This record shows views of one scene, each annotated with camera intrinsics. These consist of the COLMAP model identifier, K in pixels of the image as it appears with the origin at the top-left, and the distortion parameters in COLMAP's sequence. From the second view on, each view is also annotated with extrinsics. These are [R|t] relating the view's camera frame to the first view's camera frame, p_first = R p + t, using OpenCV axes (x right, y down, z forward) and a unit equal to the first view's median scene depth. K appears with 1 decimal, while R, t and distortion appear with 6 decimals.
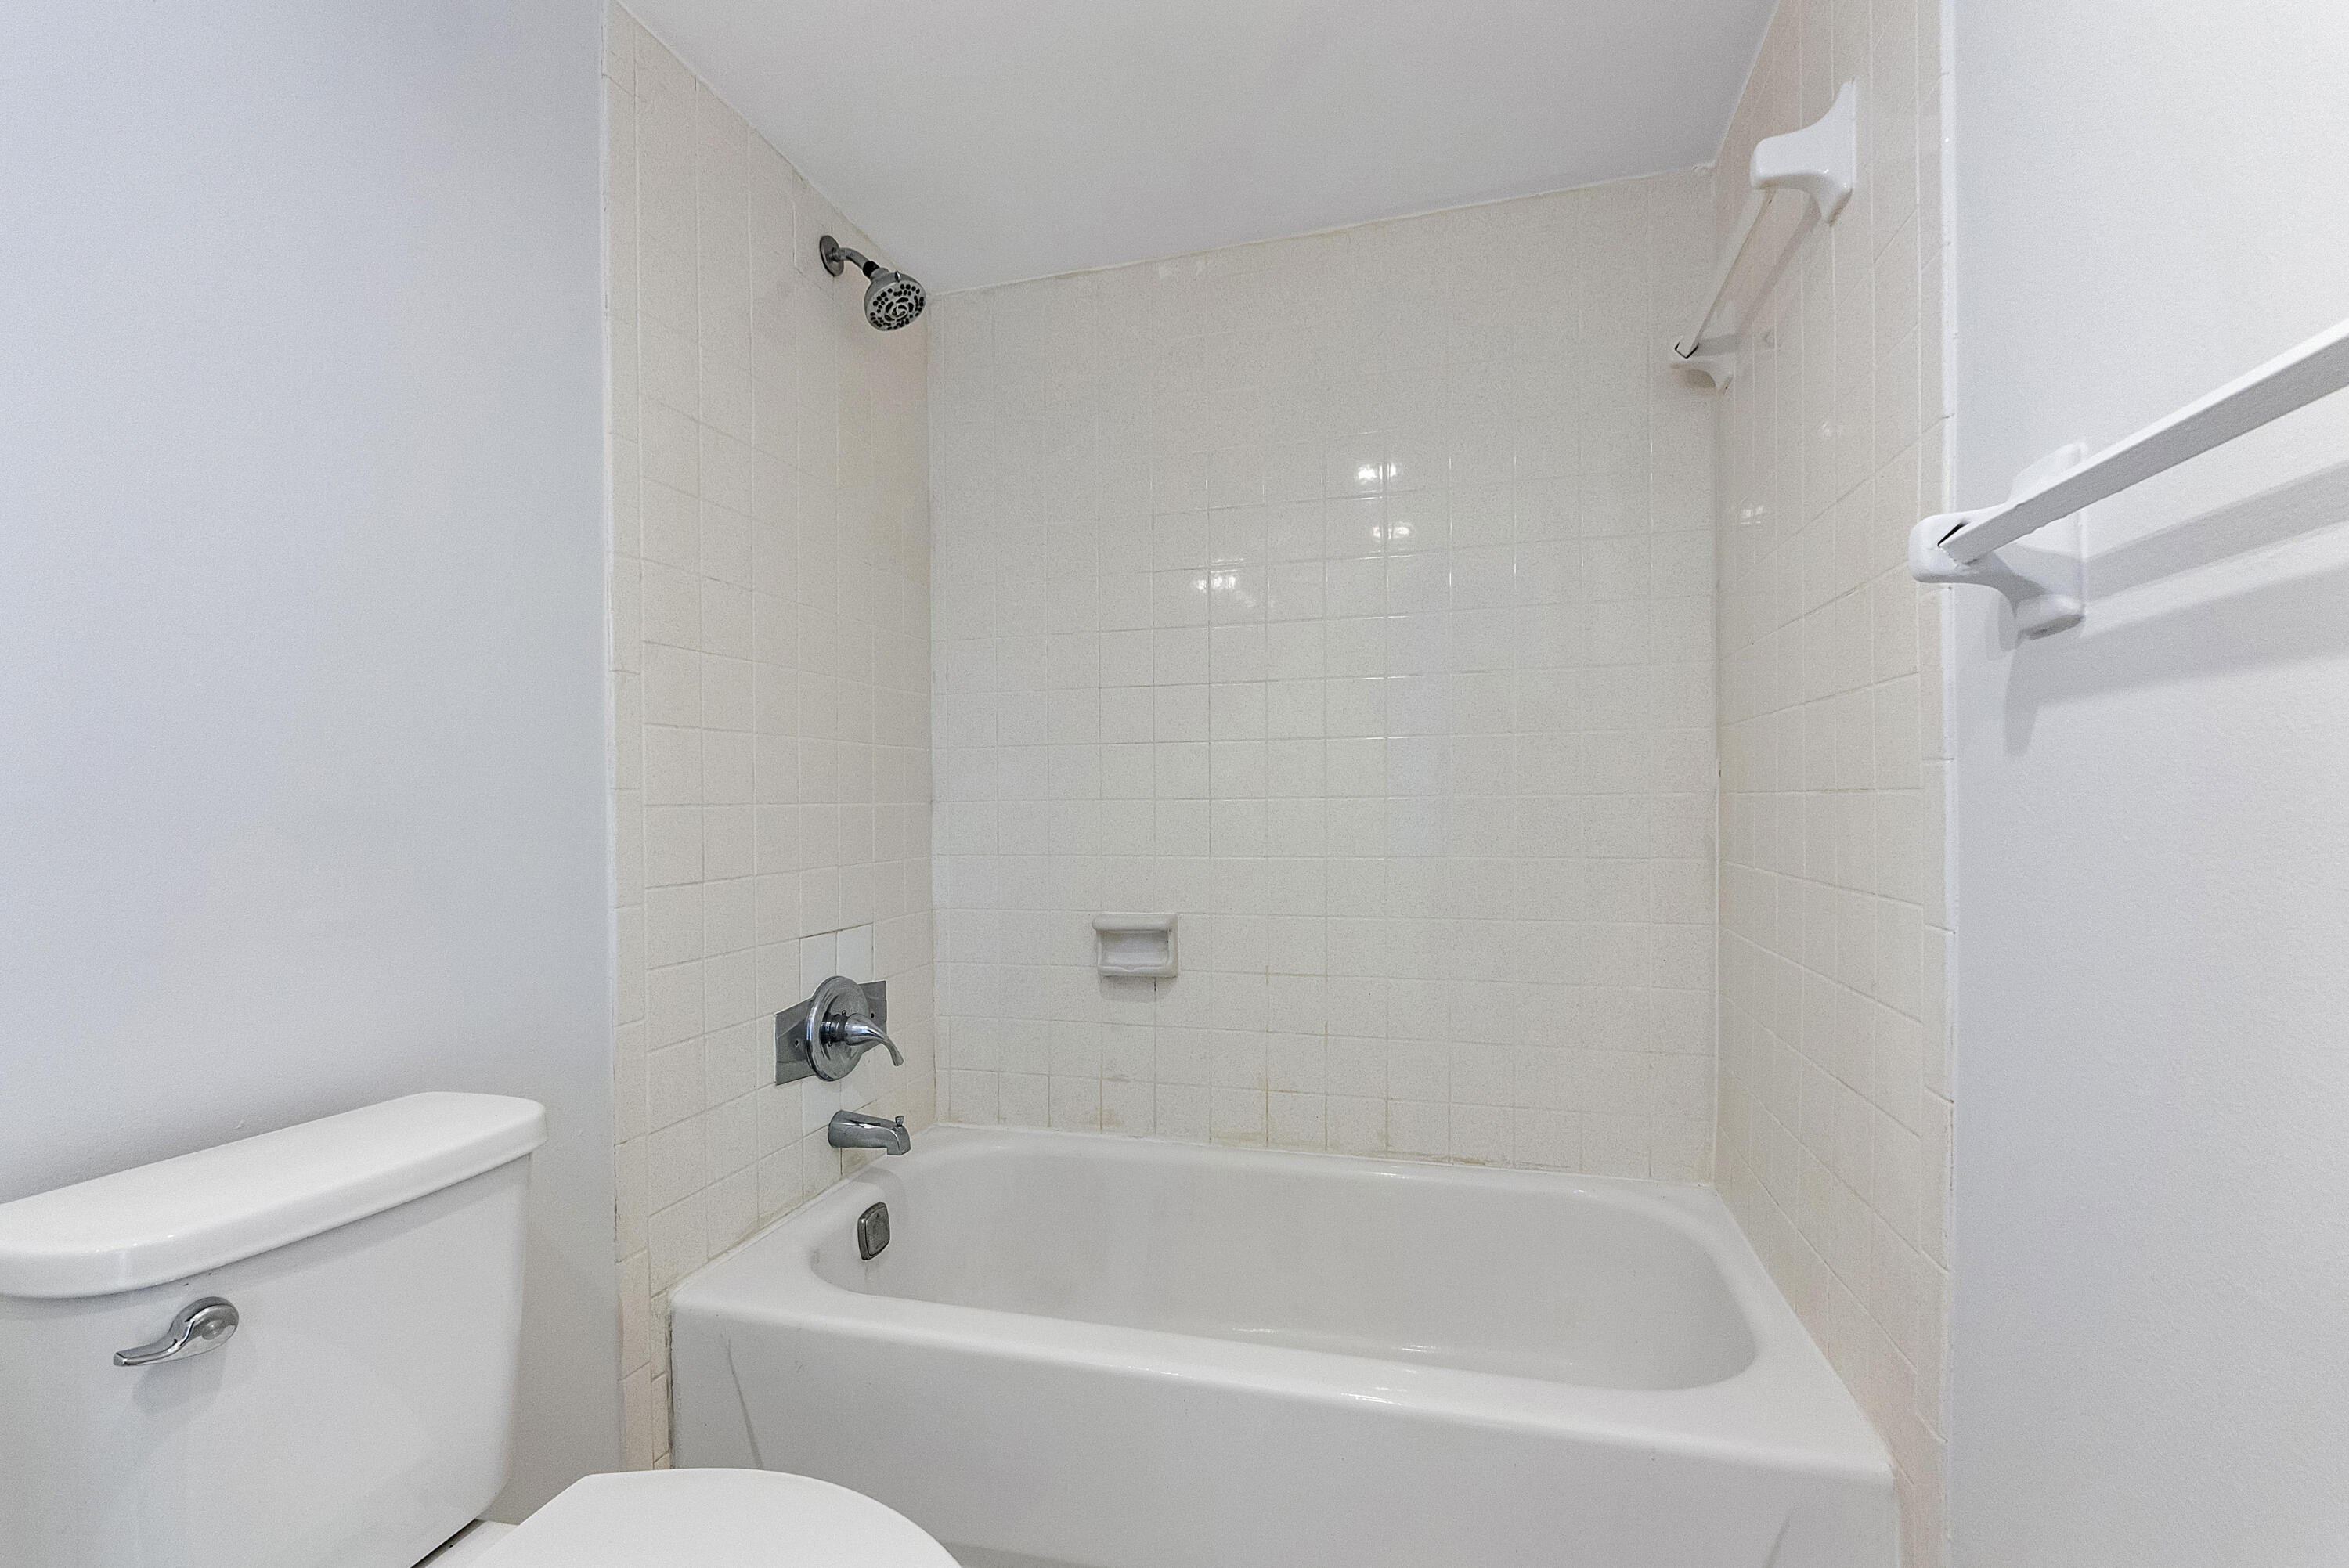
lens RADIAL K [[995.8, 0, 1172.7], [0, 995.8, 791.6], [0, 0, 1]] dist [-0.003800, -0.000404]
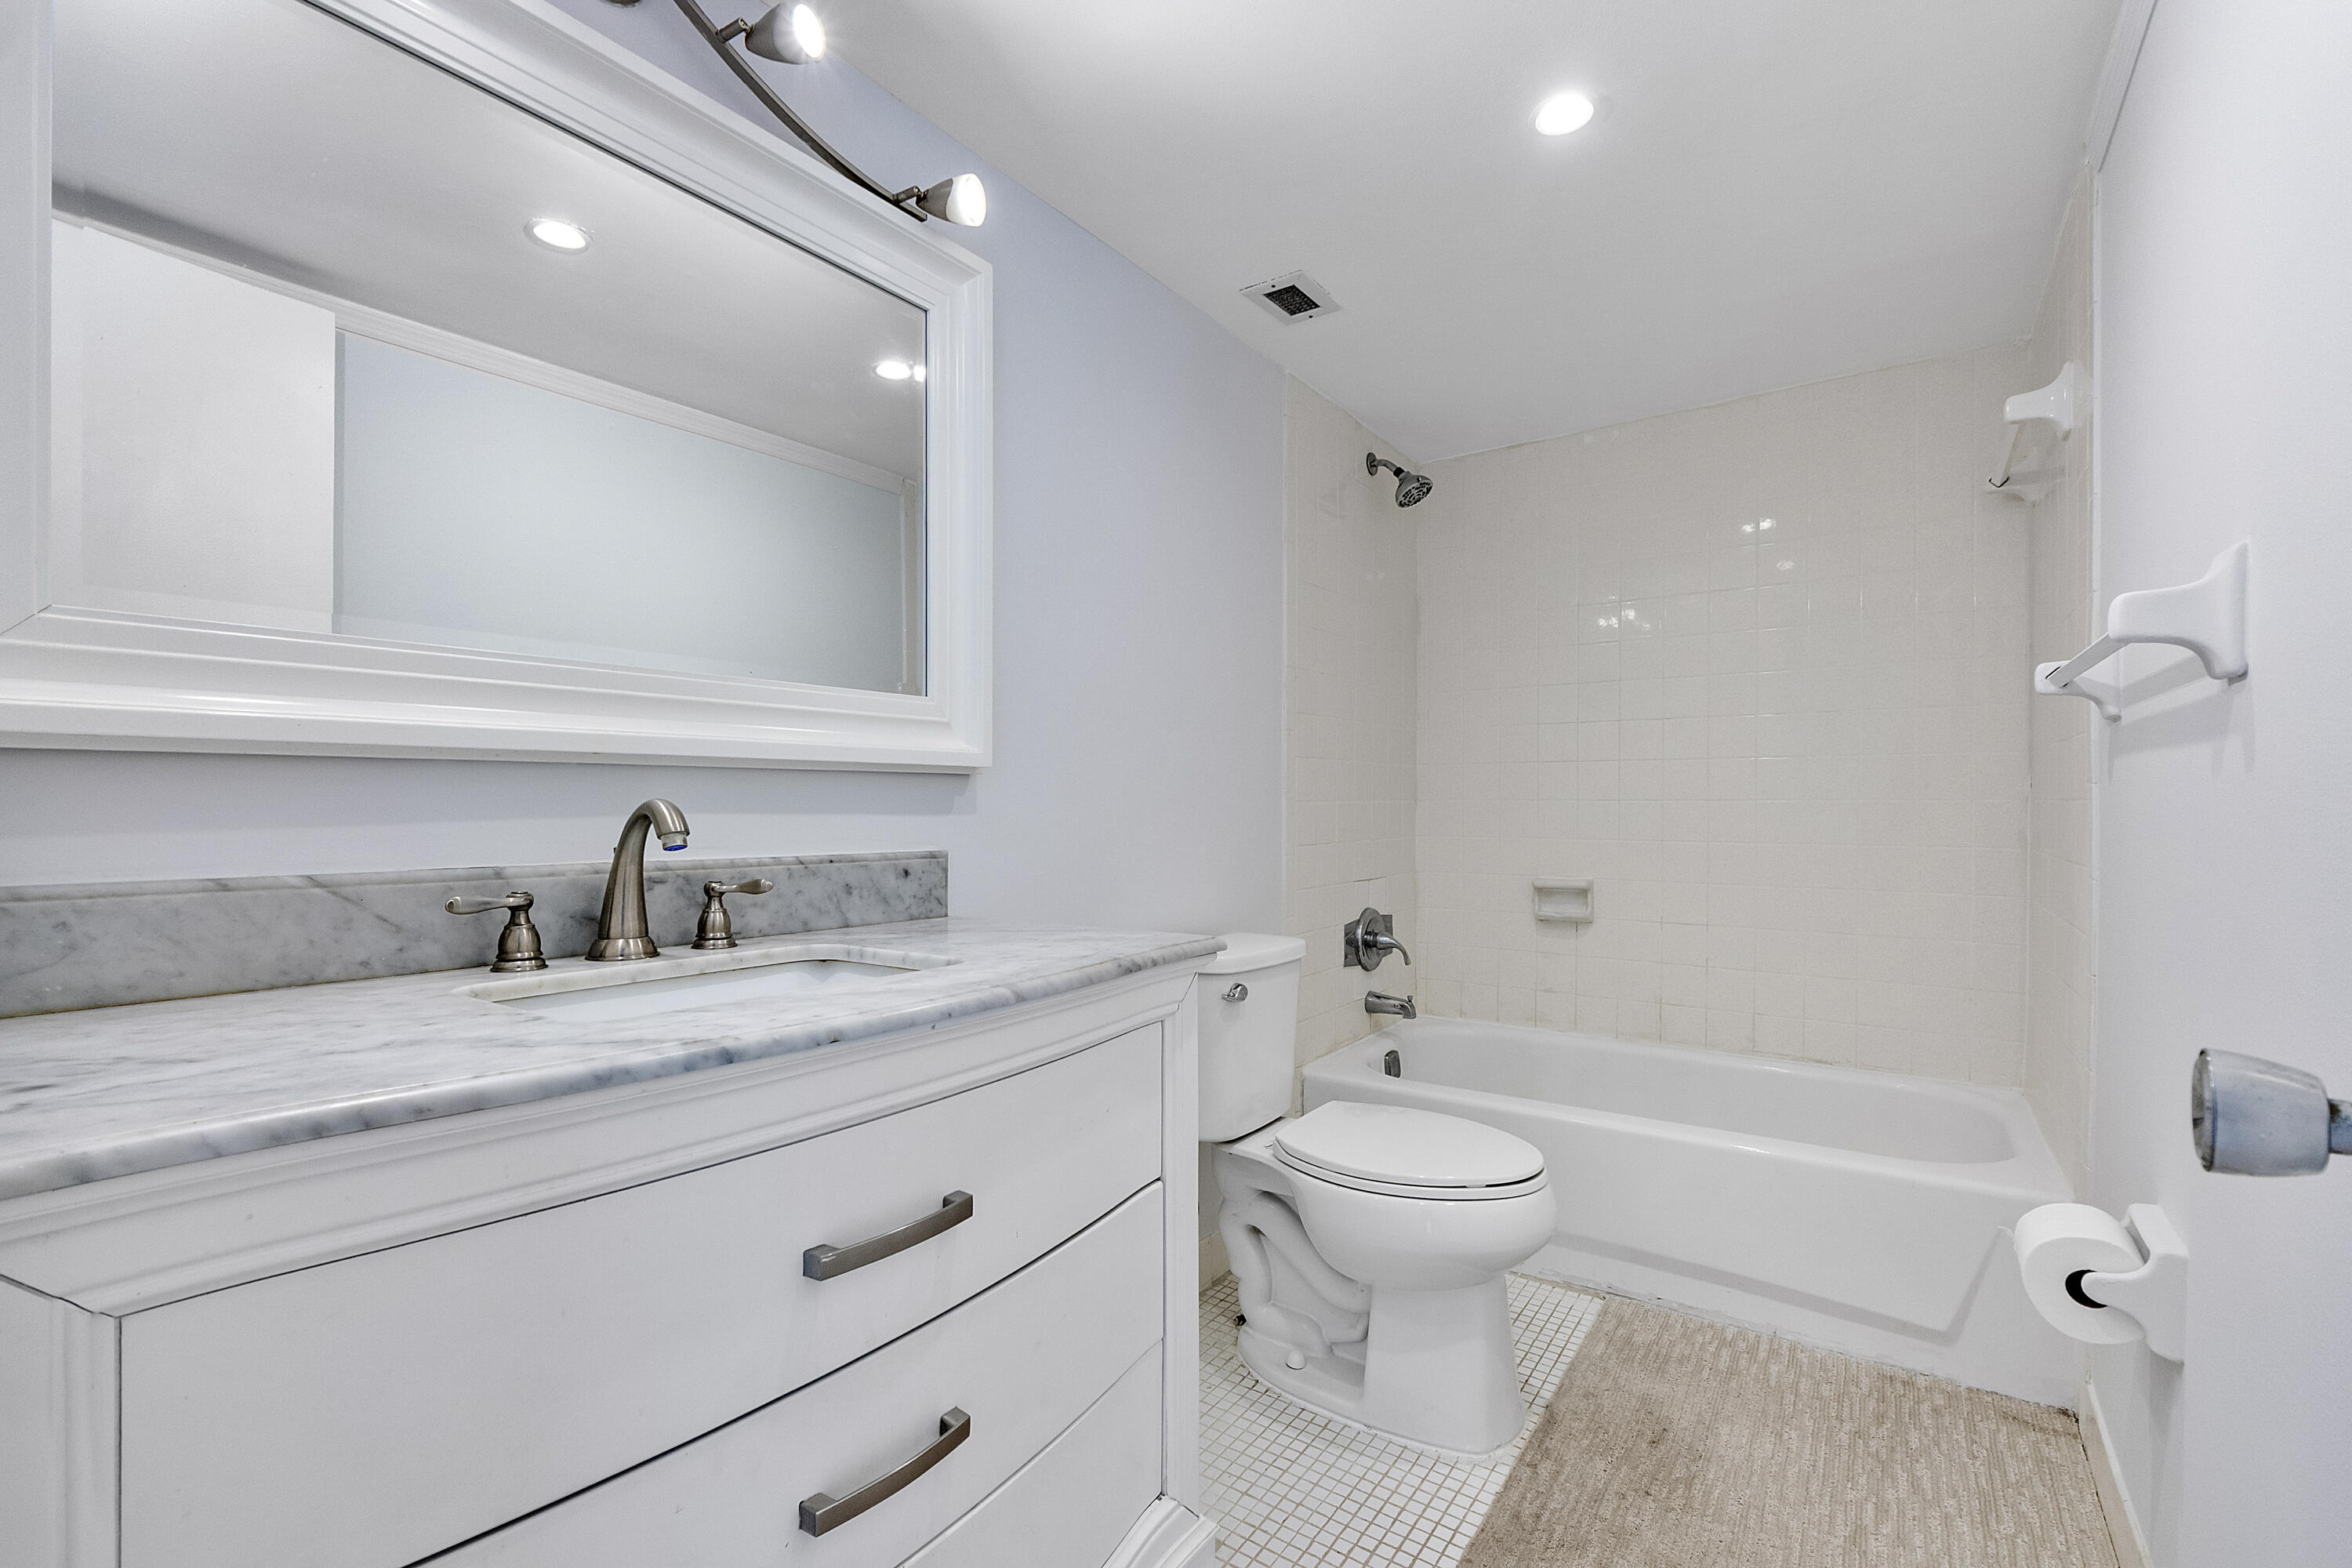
lens RADIAL K [[997.2, 0, 1182.6], [0, 997.2, 799.5], [0, 0, 1]] dist [-0.003800, -0.000404]
pose [[0.944062, 0.008437, -0.329659, -0.093132], [-0.005039, 0.999925, 0.011162, -0.007126], [0.329729, -0.008877, 0.944034, -0.640553]]
